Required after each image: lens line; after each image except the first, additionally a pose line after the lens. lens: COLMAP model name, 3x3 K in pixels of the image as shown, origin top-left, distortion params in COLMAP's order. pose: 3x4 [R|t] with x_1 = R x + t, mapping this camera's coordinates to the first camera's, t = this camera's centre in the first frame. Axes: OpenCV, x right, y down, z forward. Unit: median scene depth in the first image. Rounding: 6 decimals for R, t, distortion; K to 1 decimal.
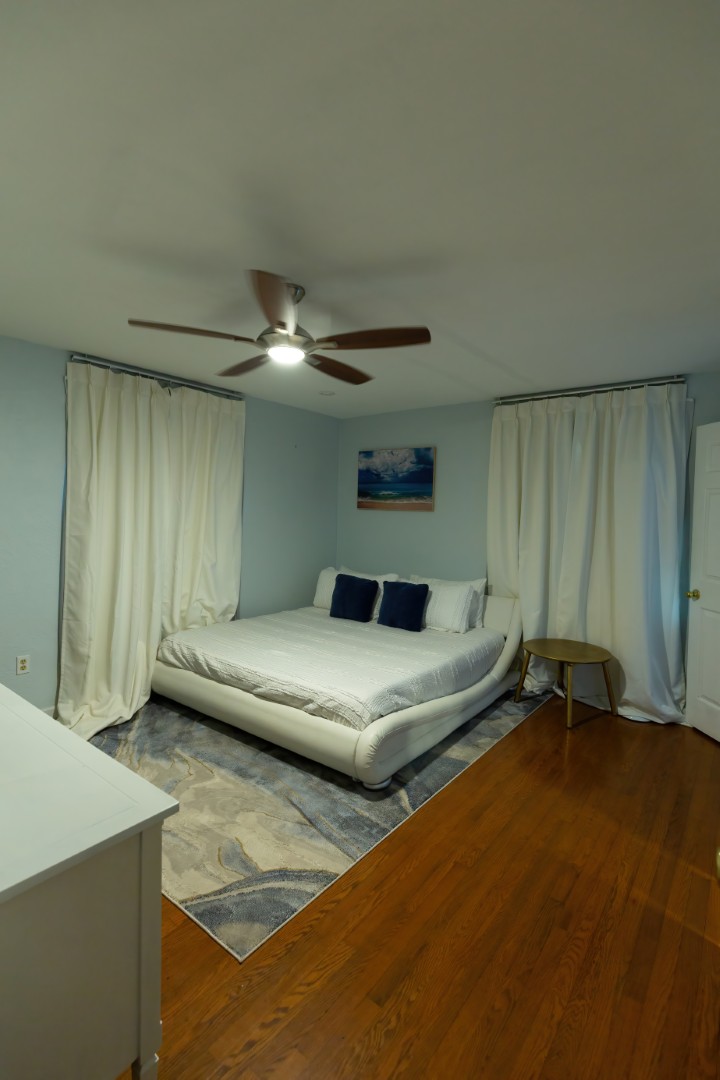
lens RADIAL K [[481.9, 0, 355.2], [0, 481.9, 529.0], [0, 0, 1]] dist [0.008600, -0.000430]
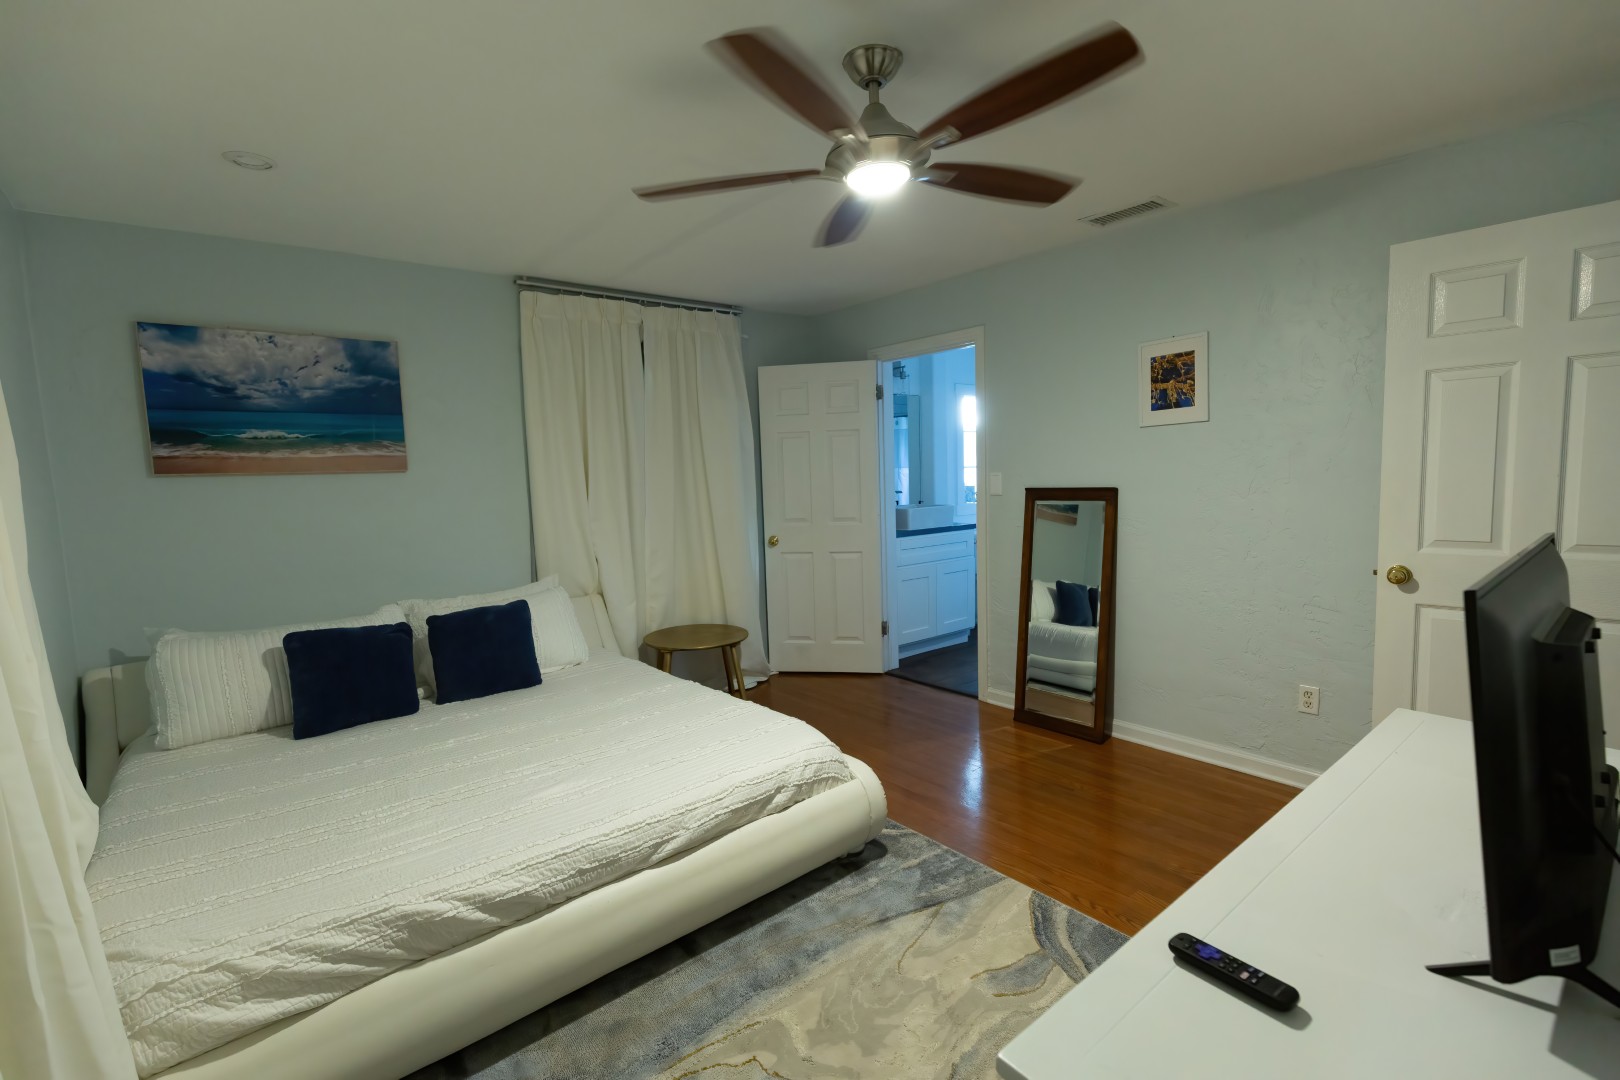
lens RADIAL K [[722.9, 0, 795.3], [0, 722.9, 550.6], [0, 0, 1]] dist [0.008600, -0.000430]
pose [[0.238530, -0.142299, 0.960653, -0.542972], [0.076526, 0.988885, 0.127479, -0.022346], [-0.968115, 0.043107, 0.246768, 0.465537]]
